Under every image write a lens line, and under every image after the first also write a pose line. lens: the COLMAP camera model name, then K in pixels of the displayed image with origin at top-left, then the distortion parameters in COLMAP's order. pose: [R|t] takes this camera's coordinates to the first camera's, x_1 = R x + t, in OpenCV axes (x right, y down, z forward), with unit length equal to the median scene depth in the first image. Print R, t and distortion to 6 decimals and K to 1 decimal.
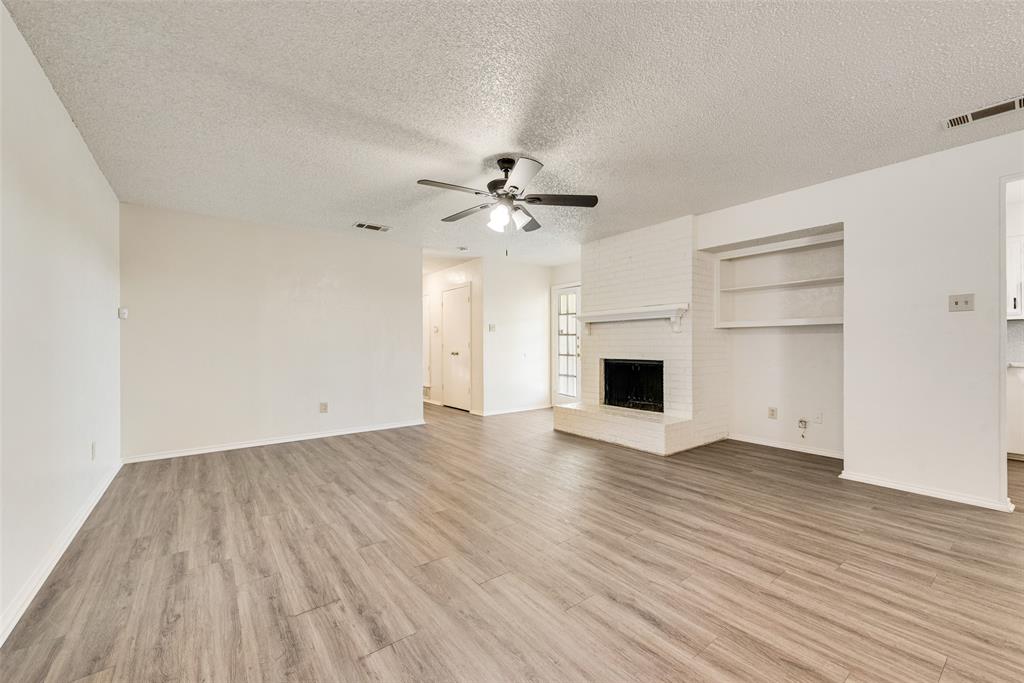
lens RADIAL K [[409.4, 0, 512.0], [0, 409.4, 341.5], [0, 0, 1]] dist [0.014854, -0.000251]
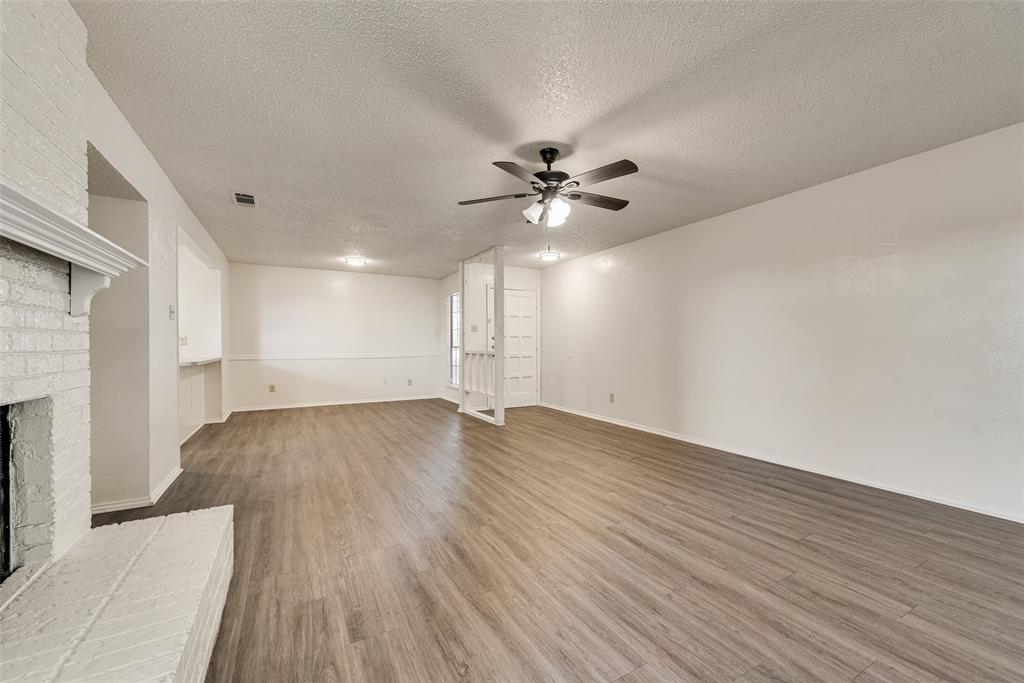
lens RADIAL K [[401.6, 0, 509.0], [0, 401.6, 344.8], [0, 0, 1]] dist [0.009629, -0.000773]
pose [[-0.988763, 0.007388, 0.149307, -0.065662], [0.006891, 0.999969, -0.003845, 0.012539], [-0.149330, -0.002773, -0.988783, 2.200716]]
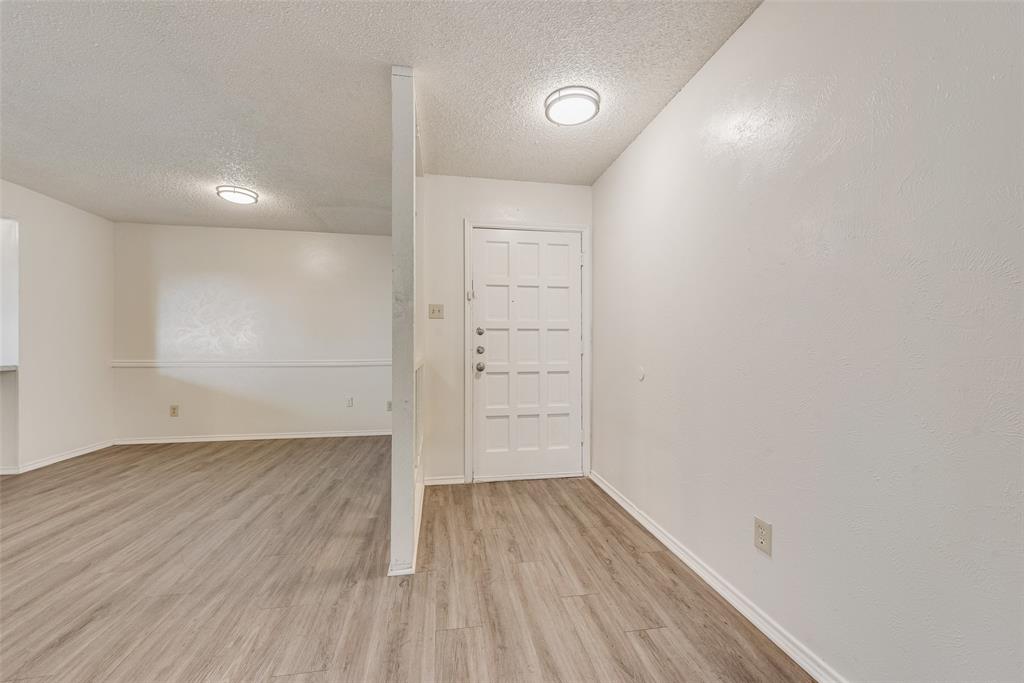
lens RADIAL K [[401.6, 0, 509.0], [0, 401.6, 344.8], [0, 0, 1]] dist [0.009629, -0.000773]
pose [[-0.888832, 0.003656, 0.458219, -0.225541], [0.000239, 0.999972, -0.007515, 0.007088], [-0.458234, -0.006570, -0.888807, 0.708153]]
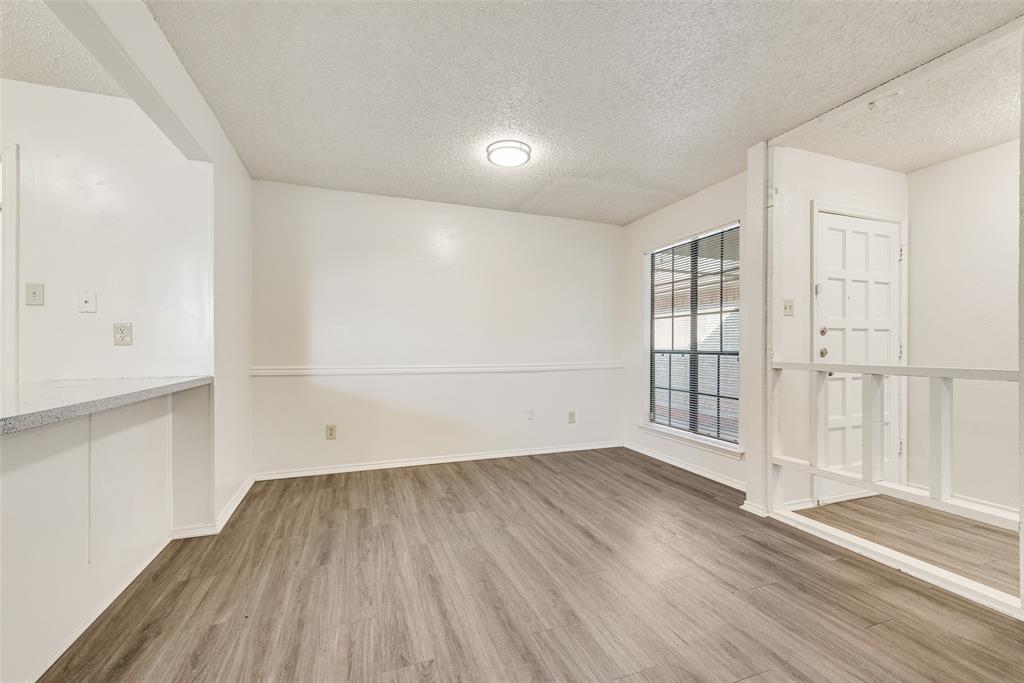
lens RADIAL K [[417.8, 0, 510.8], [0, 417.8, 347.2], [0, 0, 1]] dist [0.002786, -0.000233]
pose [[-0.955379, 0.001691, 0.295379, 0.887991], [0.000836, 0.999995, -0.003022, 0.001901], [-0.295383, -0.002640, -0.955375, 0.968456]]
